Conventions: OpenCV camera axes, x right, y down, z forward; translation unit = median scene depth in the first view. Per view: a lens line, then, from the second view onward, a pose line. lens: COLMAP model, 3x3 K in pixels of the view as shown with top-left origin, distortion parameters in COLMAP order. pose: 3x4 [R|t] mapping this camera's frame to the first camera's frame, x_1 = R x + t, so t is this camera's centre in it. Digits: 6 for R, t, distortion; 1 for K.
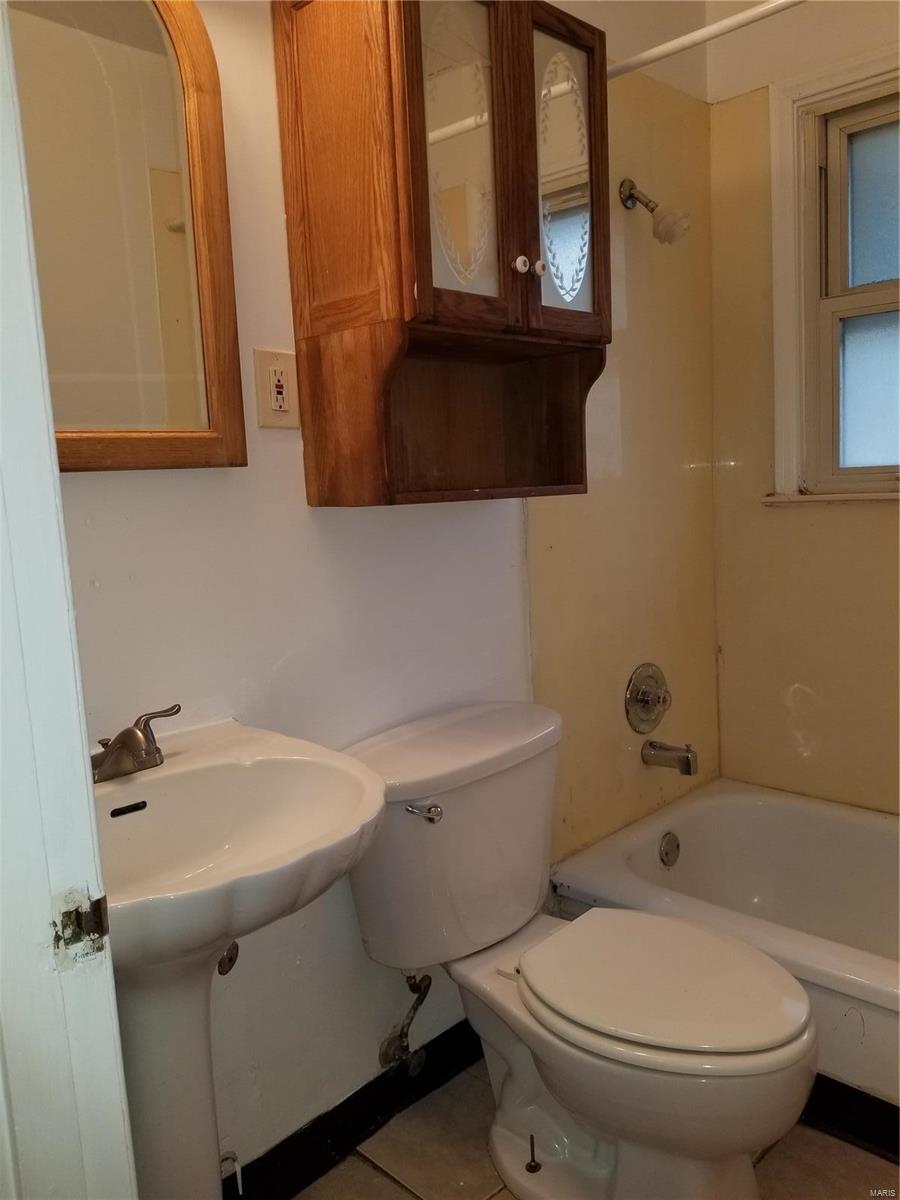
lens RADIAL K [[937.4, 0, 450.0], [0, 937.4, 600.0], [0, 0, 1]] dist [0.066364, -0.105762]
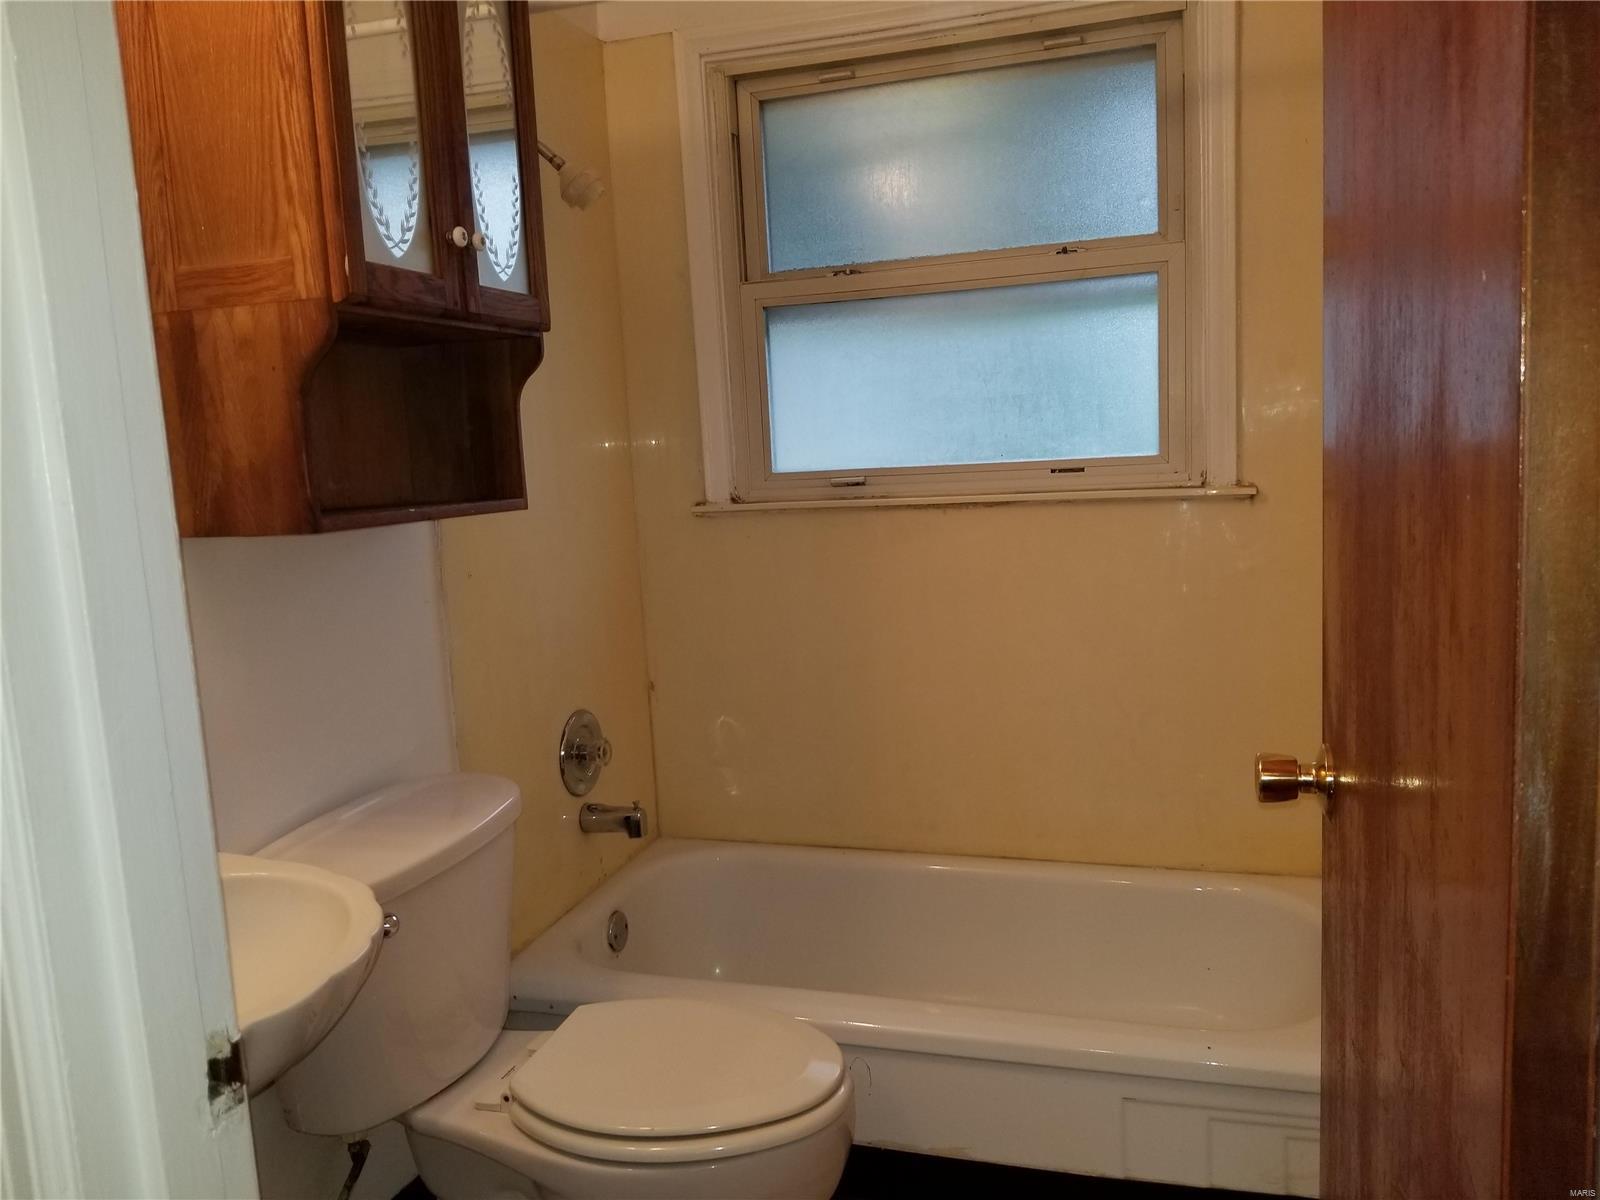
lens RADIAL K [[1239.3, 0, 791.9], [0, 1239.3, 615.0], [0, 0, 1]] dist [0.081962, -0.170872]
pose [[0.890313, -0.060044, 0.451372, -0.169173], [0.065278, 0.997859, 0.003984, -0.012372], [-0.450645, 0.025917, 0.892327, -0.086784]]
